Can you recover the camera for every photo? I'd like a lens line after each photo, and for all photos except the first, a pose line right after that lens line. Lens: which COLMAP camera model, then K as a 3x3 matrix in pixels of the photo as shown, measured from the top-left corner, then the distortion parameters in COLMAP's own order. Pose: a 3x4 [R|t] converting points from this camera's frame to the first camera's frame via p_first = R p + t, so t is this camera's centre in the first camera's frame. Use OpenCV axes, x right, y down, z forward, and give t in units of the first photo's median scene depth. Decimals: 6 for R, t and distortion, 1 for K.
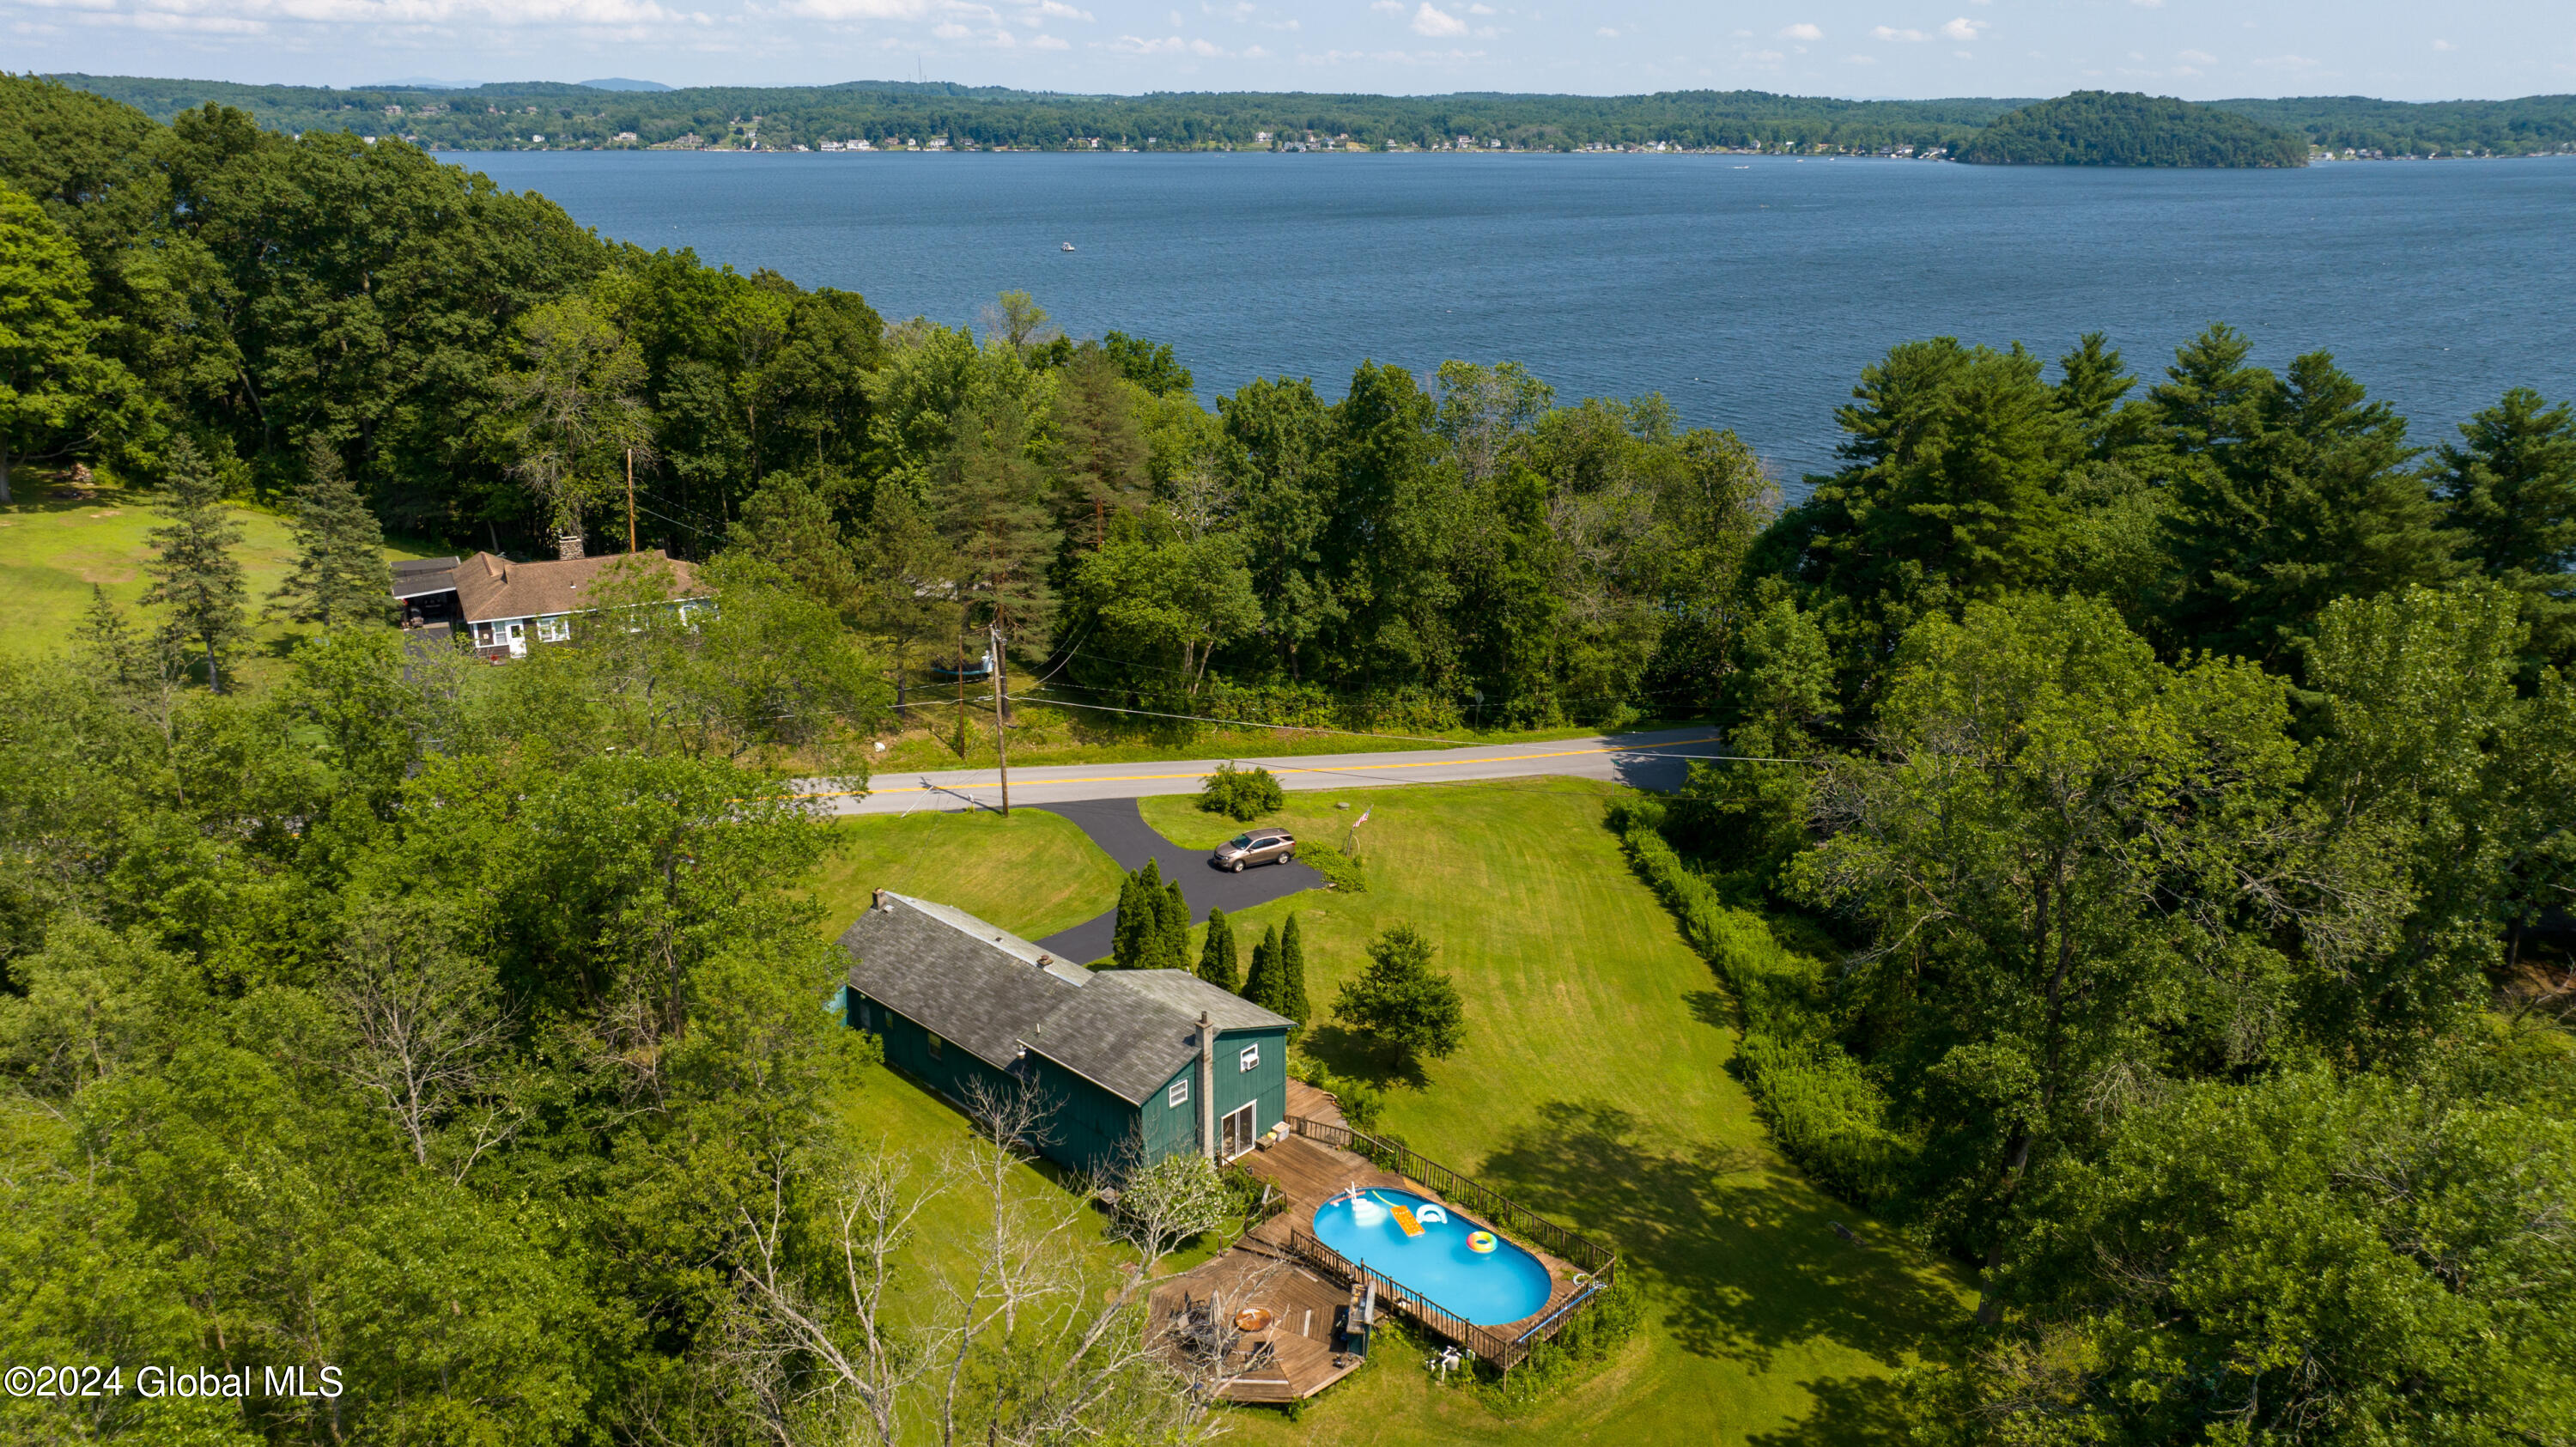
lens RADIAL K [[1811.0, 0, 1295.9], [0, 1811.0, 711.5], [0, 0, 1]] dist [-0.019672, 0.012420]
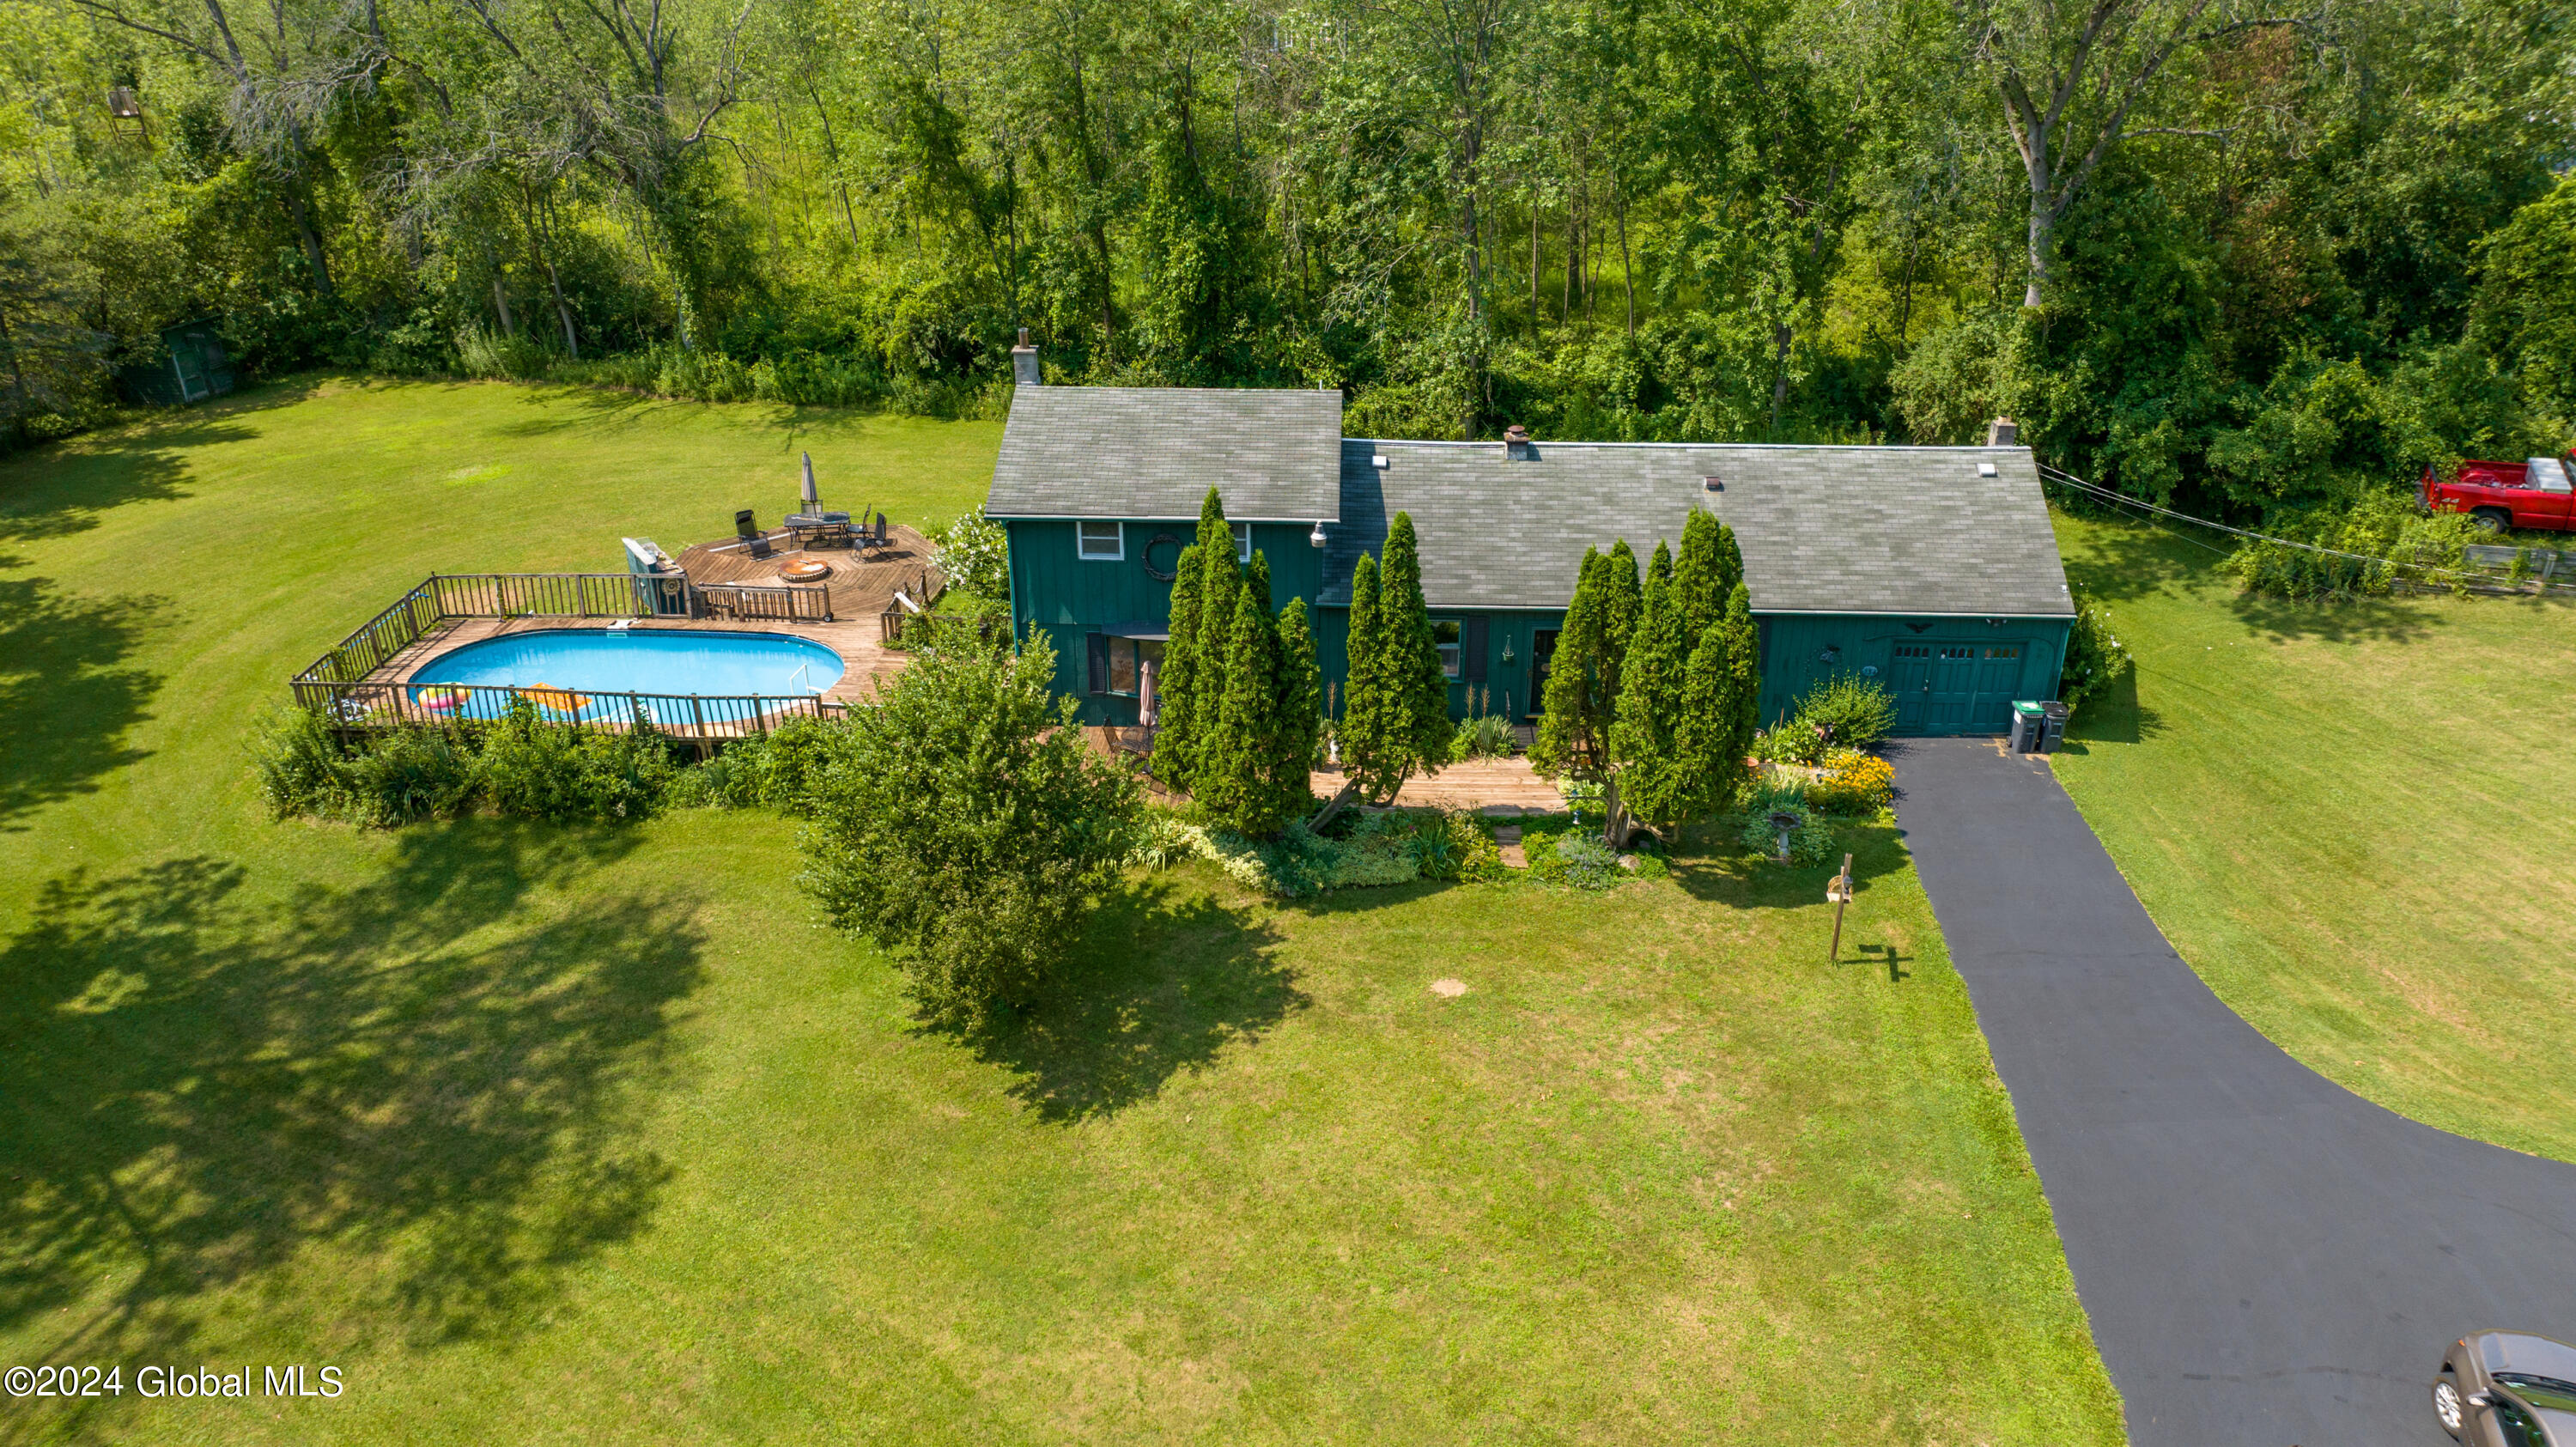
lens RADIAL K [[1811.0, 0, 1327.1], [0, 1811.0, 697.0], [0, 0, 1]] dist [-0.019672, 0.012420]
pose [[-0.746035, 0.290053, -0.599417, 0.153304], [-0.210969, 0.750832, 0.625894, -0.077073], [0.631604, 0.593397, -0.498955, 0.823968]]
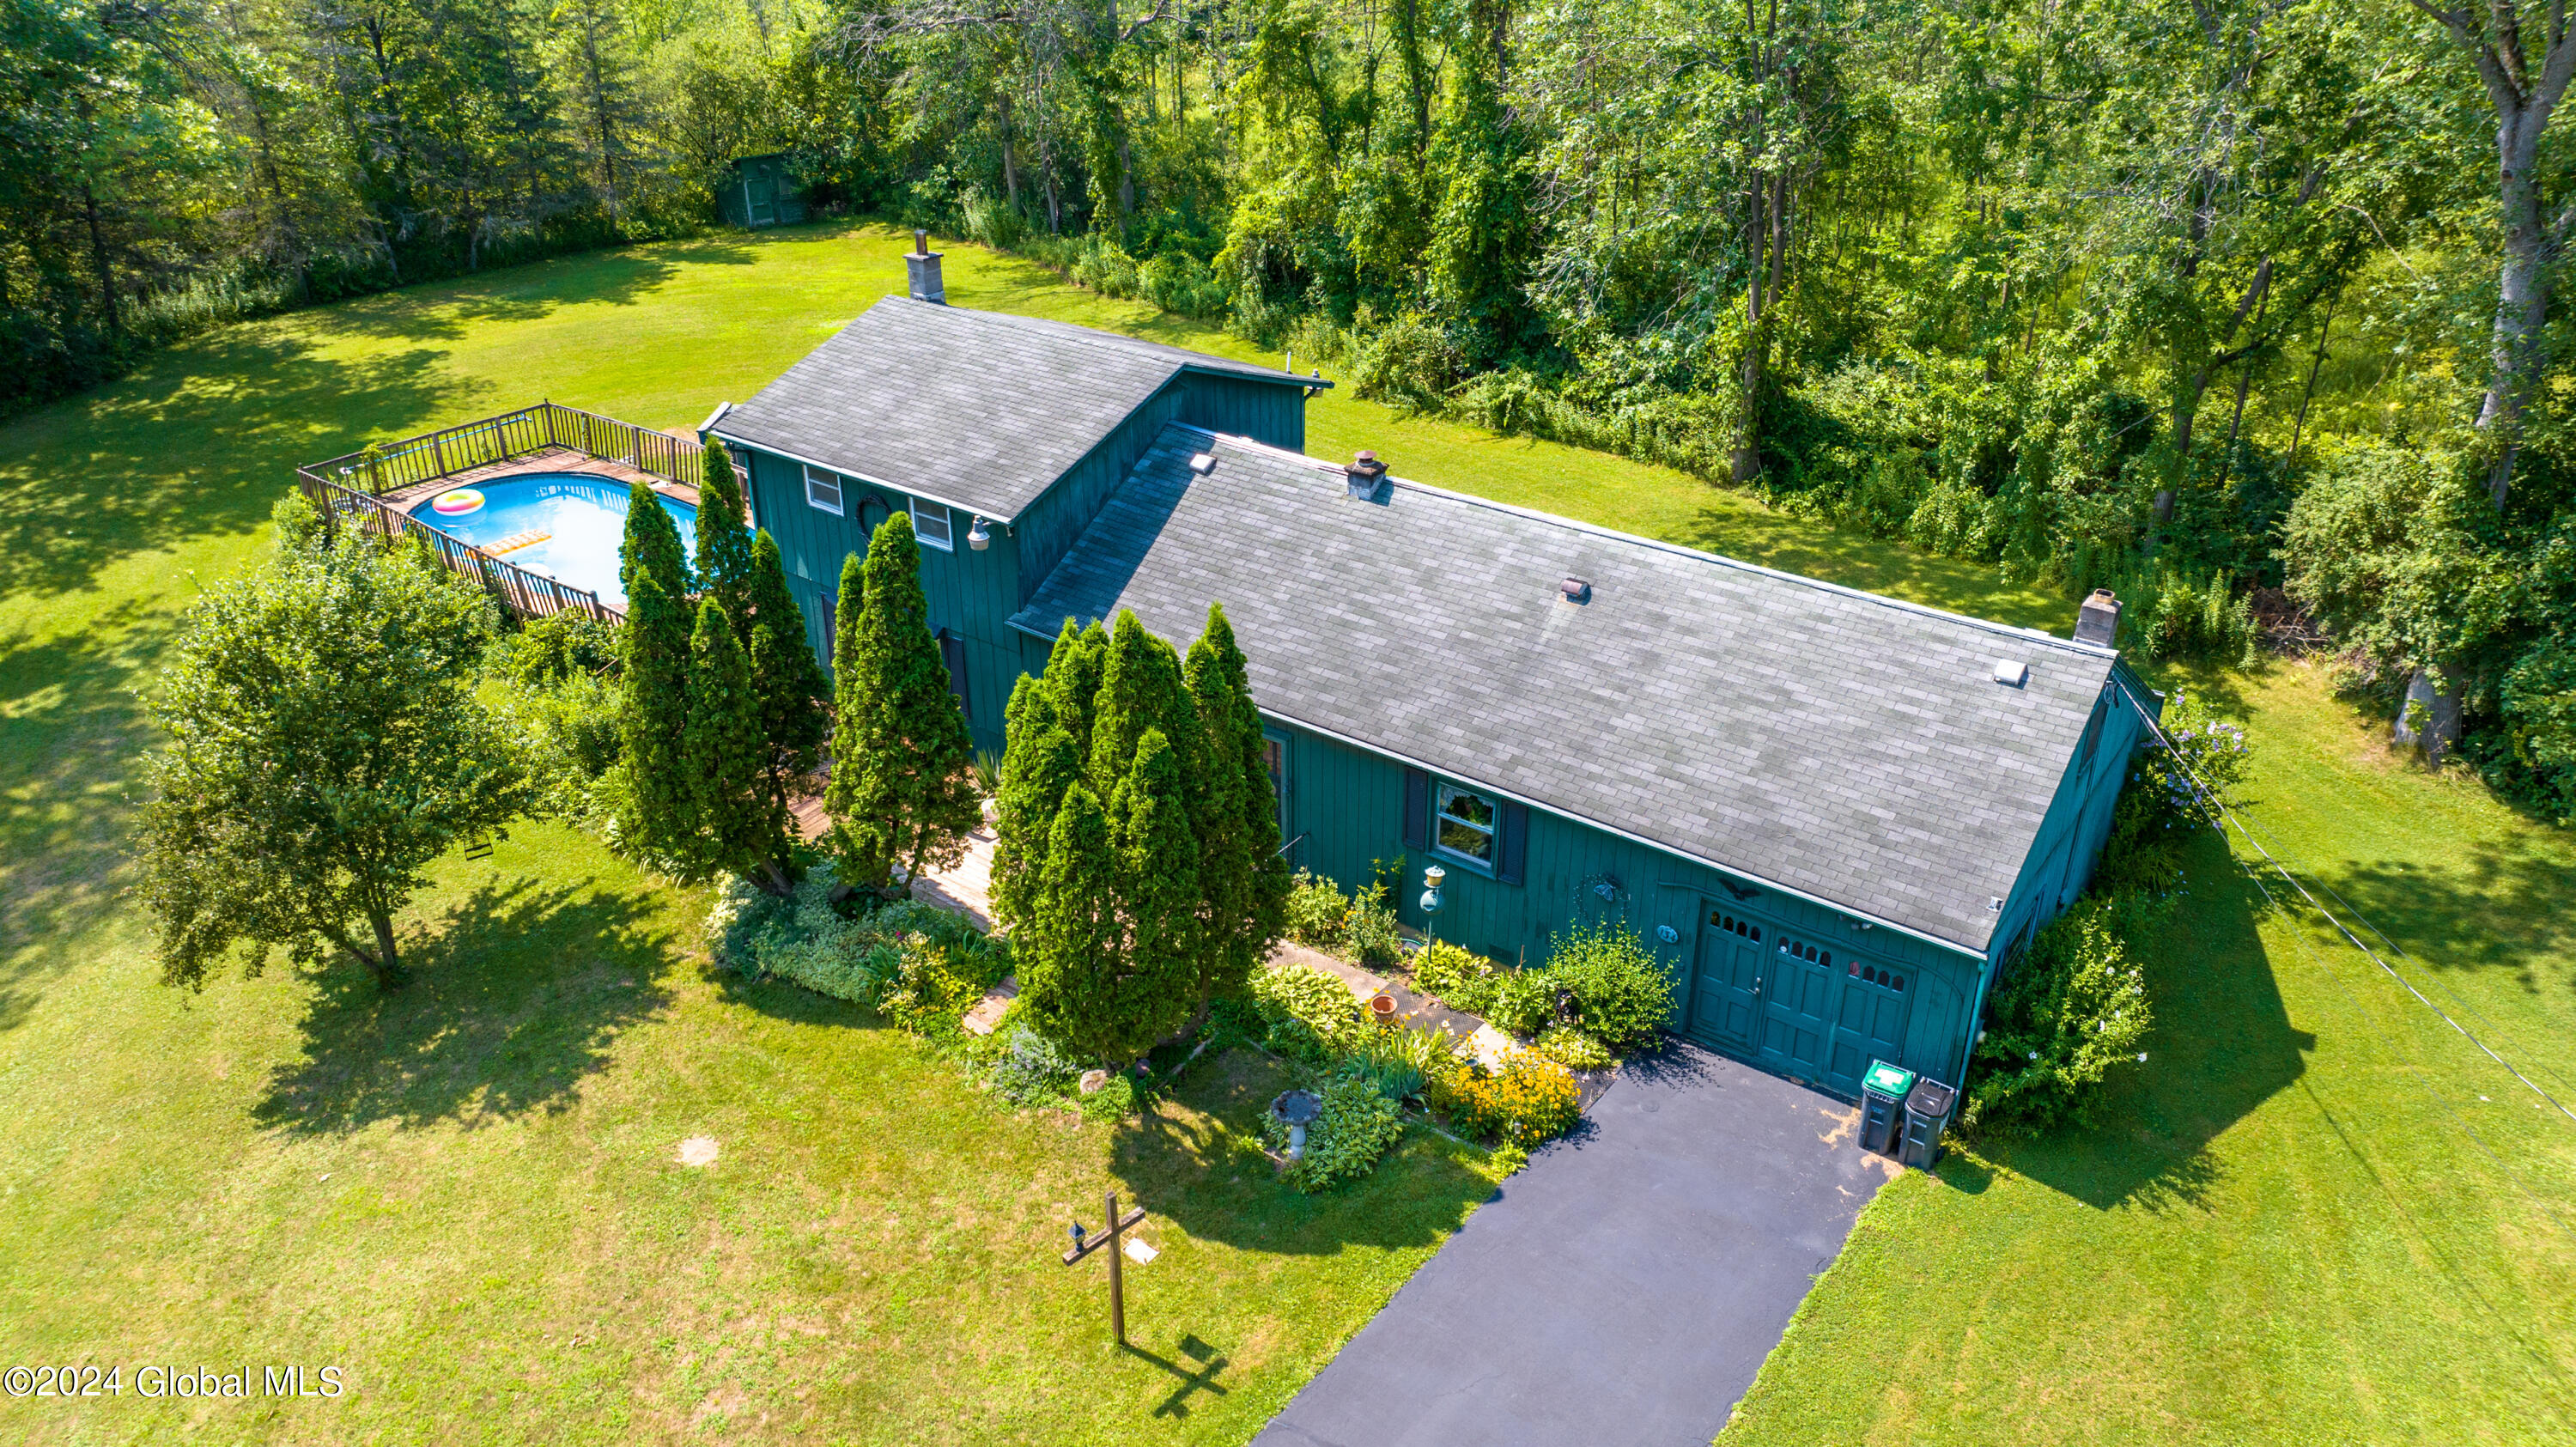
lens RADIAL K [[1811.0, 0, 1316.8], [0, 1811.0, 714.6], [0, 0, 1]] dist [-0.019672, 0.012420]
pose [[-0.990938, 0.065751, -0.117126, -0.054029], [-0.039296, 0.691933, 0.720892, -0.060768], [0.128443, 0.718962, -0.683079, 0.837460]]
